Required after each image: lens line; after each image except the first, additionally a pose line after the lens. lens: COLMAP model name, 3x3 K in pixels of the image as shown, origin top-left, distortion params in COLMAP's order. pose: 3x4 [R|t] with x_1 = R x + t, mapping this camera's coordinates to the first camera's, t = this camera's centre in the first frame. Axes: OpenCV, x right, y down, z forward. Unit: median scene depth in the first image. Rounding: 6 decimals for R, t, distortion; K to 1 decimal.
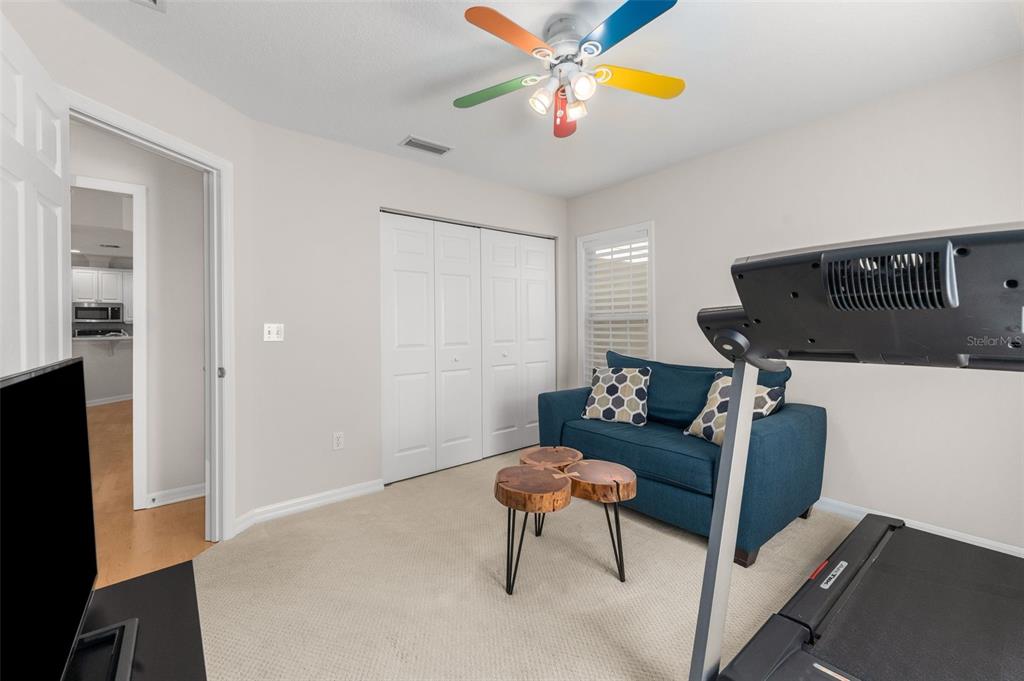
lens RADIAL K [[423.7, 0, 514.1], [0, 423.7, 324.7], [0, 0, 1]] dist [0.001373, 0.000081]
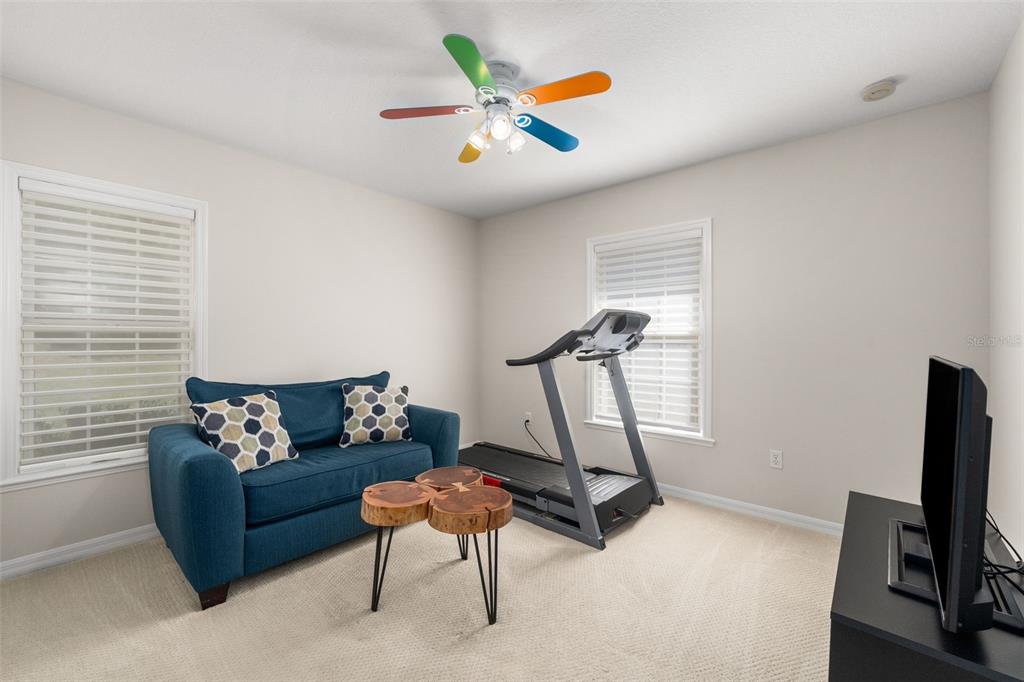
lens RADIAL K [[415.2, 0, 511.2], [0, 415.2, 334.1], [0, 0, 1]] dist [0.000293, -0.000067]
pose [[-0.162691, 0.016446, 0.986540, -0.677142], [-0.003537, 0.999845, -0.017251, 0.002113], [-0.986671, -0.006296, -0.162608, 0.793747]]
